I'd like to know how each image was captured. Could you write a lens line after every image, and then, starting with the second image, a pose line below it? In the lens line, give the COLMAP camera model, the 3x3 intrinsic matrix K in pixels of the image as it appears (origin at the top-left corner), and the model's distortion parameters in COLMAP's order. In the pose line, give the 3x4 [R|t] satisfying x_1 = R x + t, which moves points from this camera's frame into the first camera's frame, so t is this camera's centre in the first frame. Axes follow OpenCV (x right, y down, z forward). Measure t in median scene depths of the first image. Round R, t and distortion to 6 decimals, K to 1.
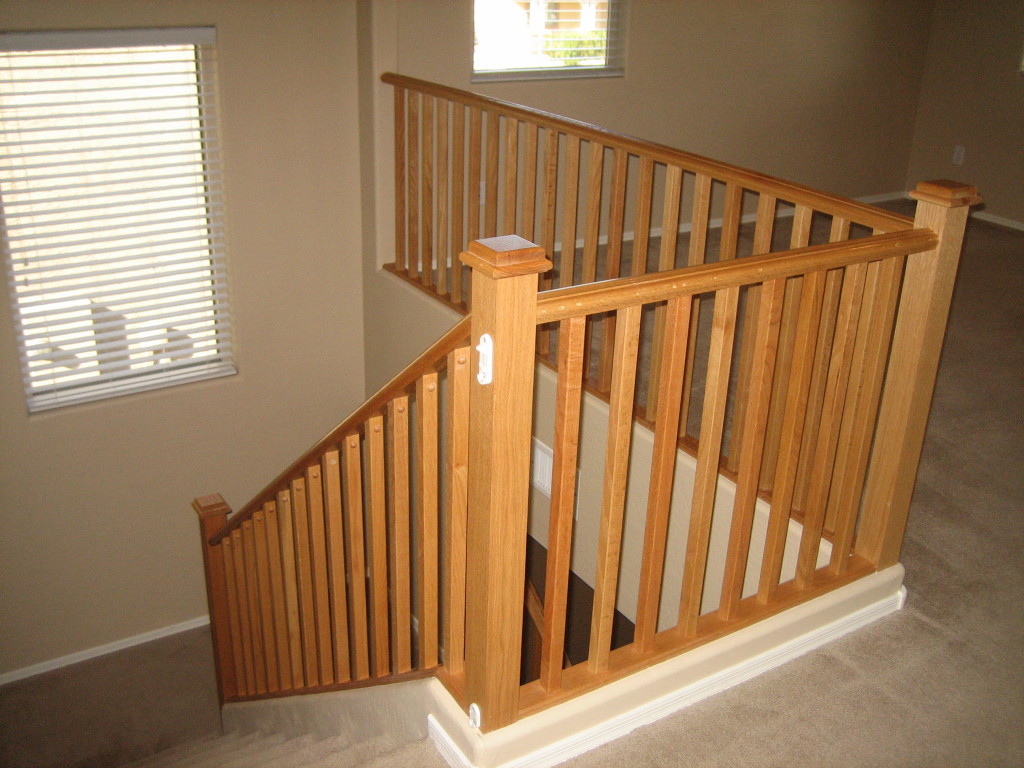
lens RADIAL K [[1081.8, 0, 514.2], [0, 1081.8, 380.8], [0, 0, 1]] dist [-0.064390, 0.000000]
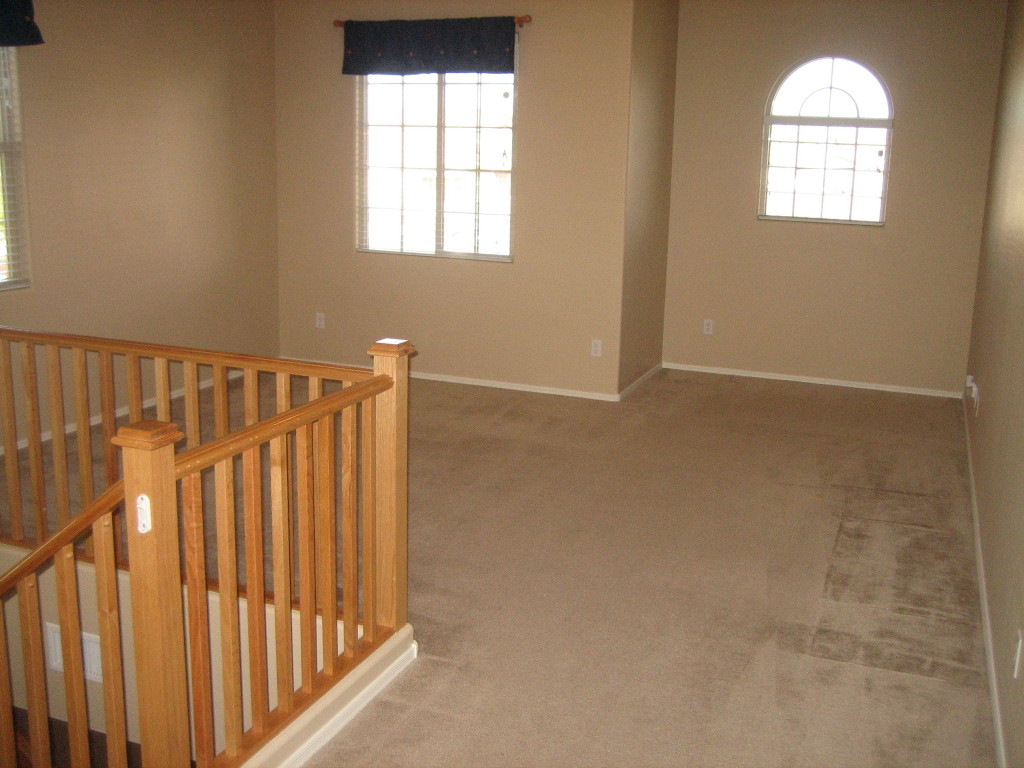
lens RADIAL K [[1081.8, 0, 511.2], [0, 1081.8, 384.4], [0, 0, 1]] dist [-0.064390, 0.000000]
pose [[0.815270, -0.143814, 0.560938, -0.252059], [0.230746, 0.969125, -0.086903, 0.030041], [-0.531122, 0.200284, 0.823284, -0.236122]]
